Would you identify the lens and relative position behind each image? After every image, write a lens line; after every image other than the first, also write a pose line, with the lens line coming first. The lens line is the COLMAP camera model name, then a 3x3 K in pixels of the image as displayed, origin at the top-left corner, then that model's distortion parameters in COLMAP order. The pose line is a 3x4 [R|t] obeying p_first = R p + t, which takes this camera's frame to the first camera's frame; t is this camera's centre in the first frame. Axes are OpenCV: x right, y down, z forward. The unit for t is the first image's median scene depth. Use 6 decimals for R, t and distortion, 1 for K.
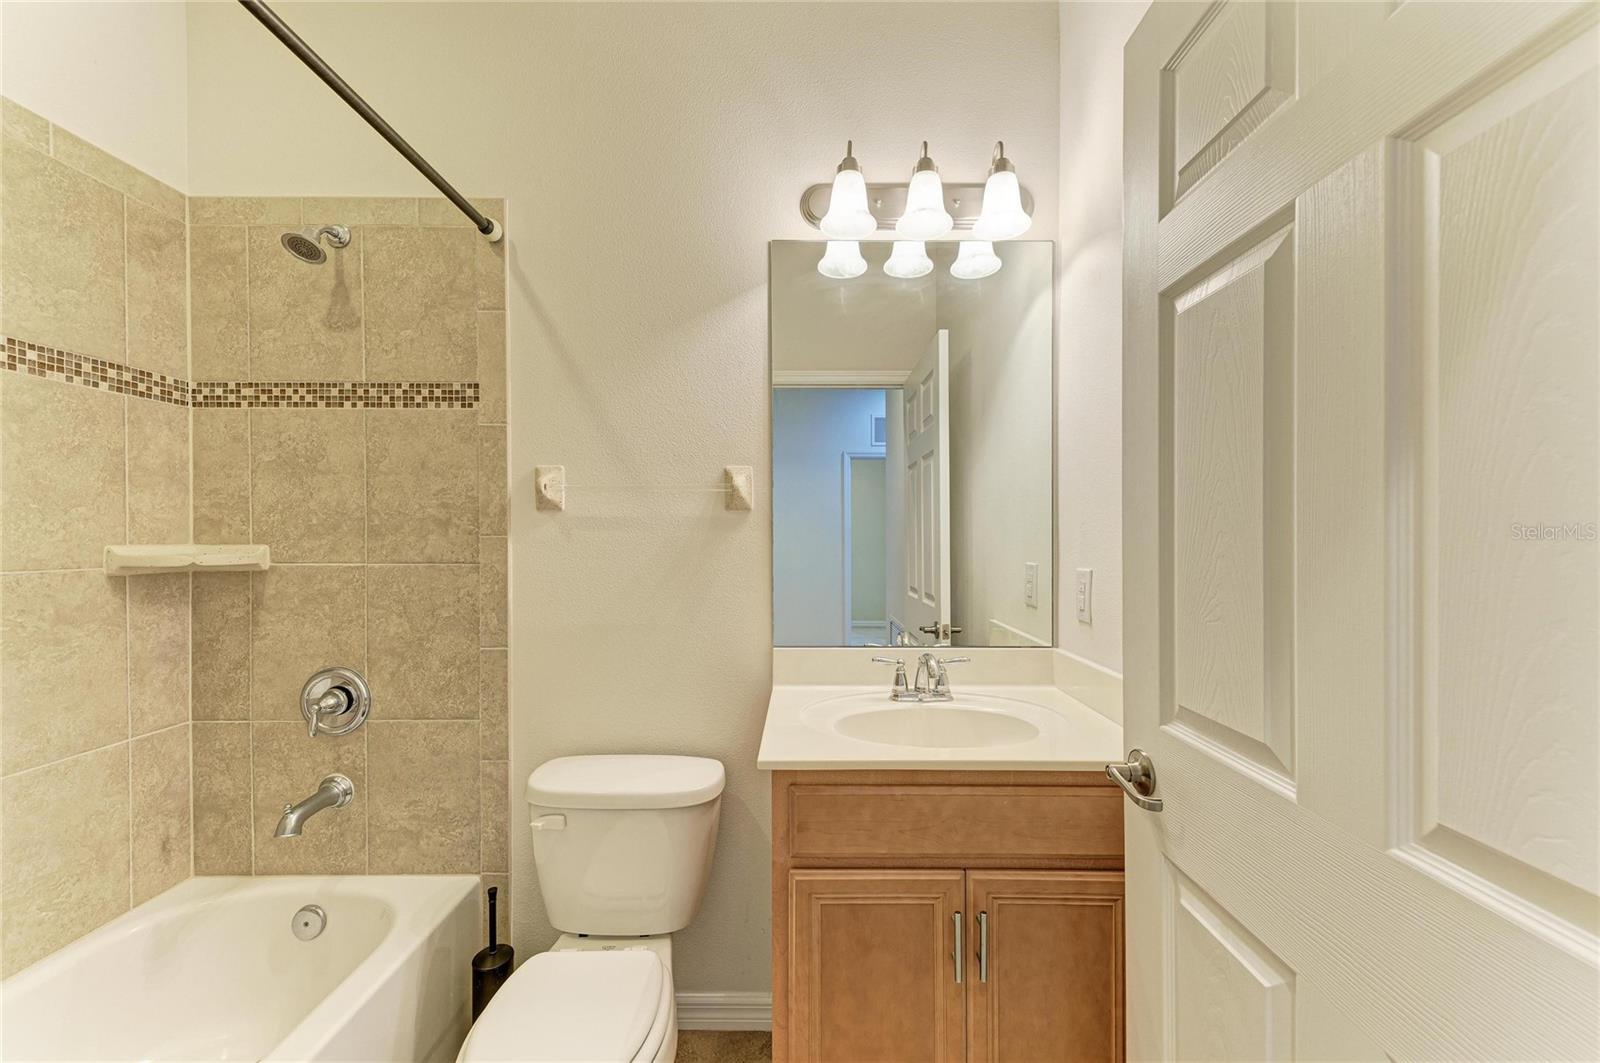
lens RADIAL K [[633.5, 0, 809.5], [0, 633.5, 540.4], [0, 0, 1]] dist [0.017755, -0.006045]
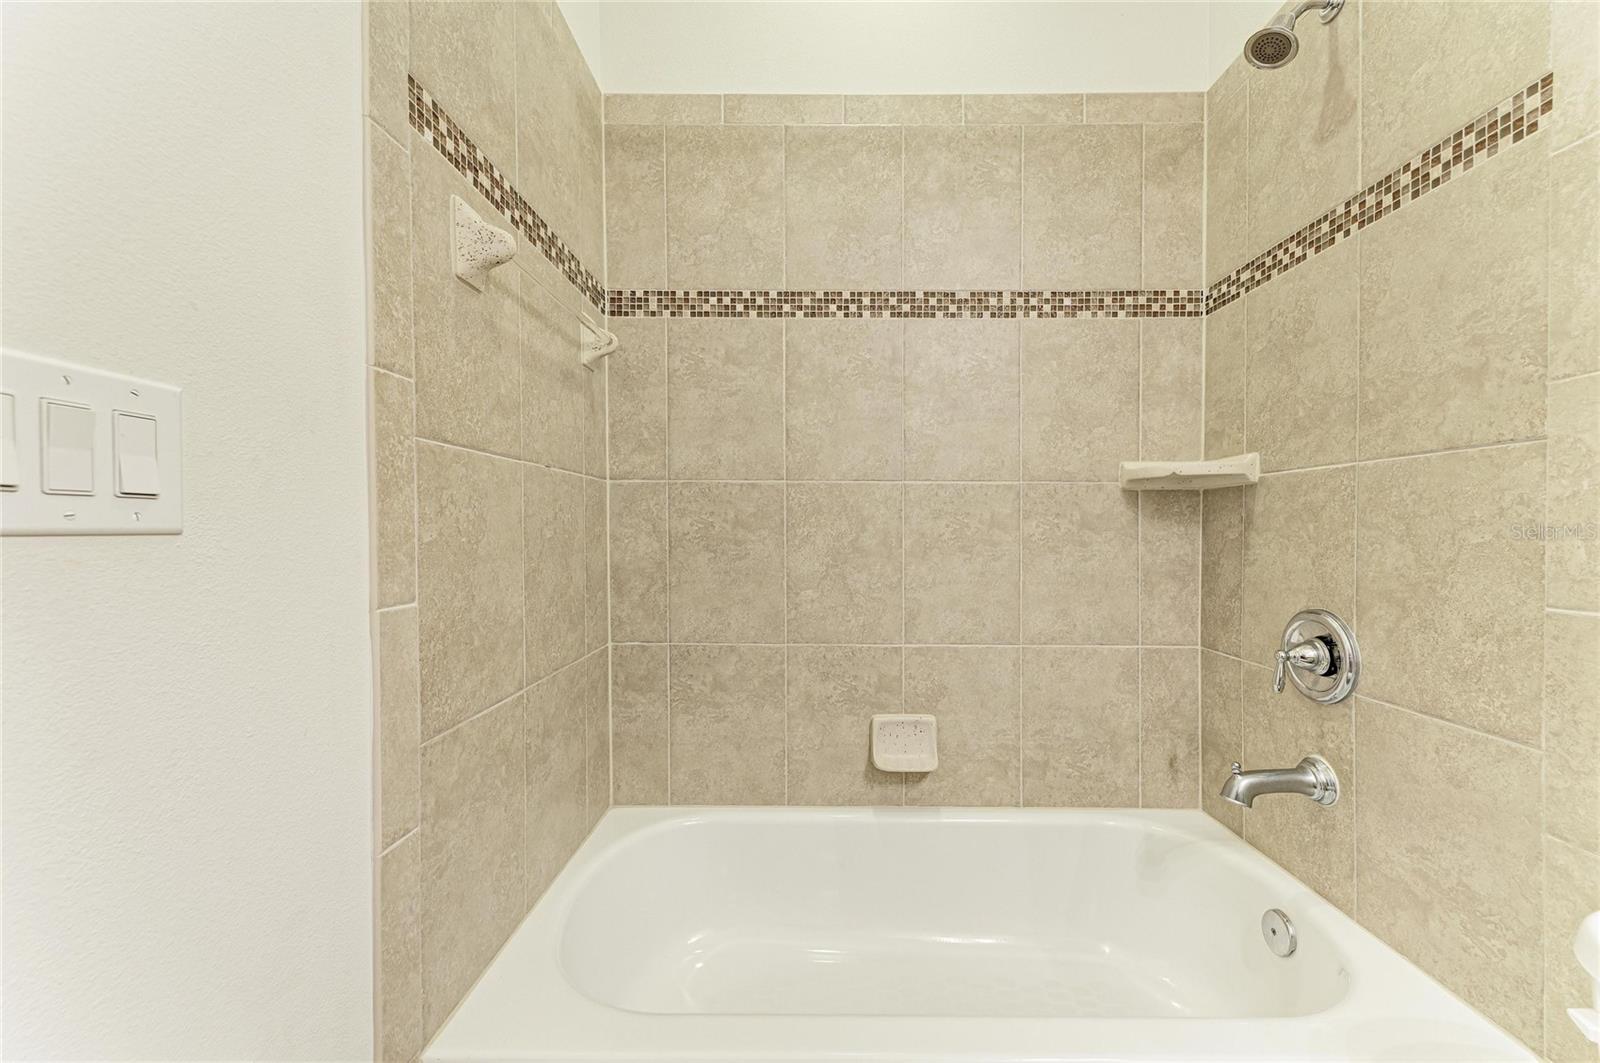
lens RADIAL K [[633.5, 0, 809.5], [0, 633.5, 540.4], [0, 0, 1]] dist [0.017755, -0.006045]
pose [[-0.019275, 0.015115, -0.999700, -0.004208], [-0.011353, 0.999818, 0.015336, 0.116263], [0.999750, 0.011645, -0.019100, 0.436274]]
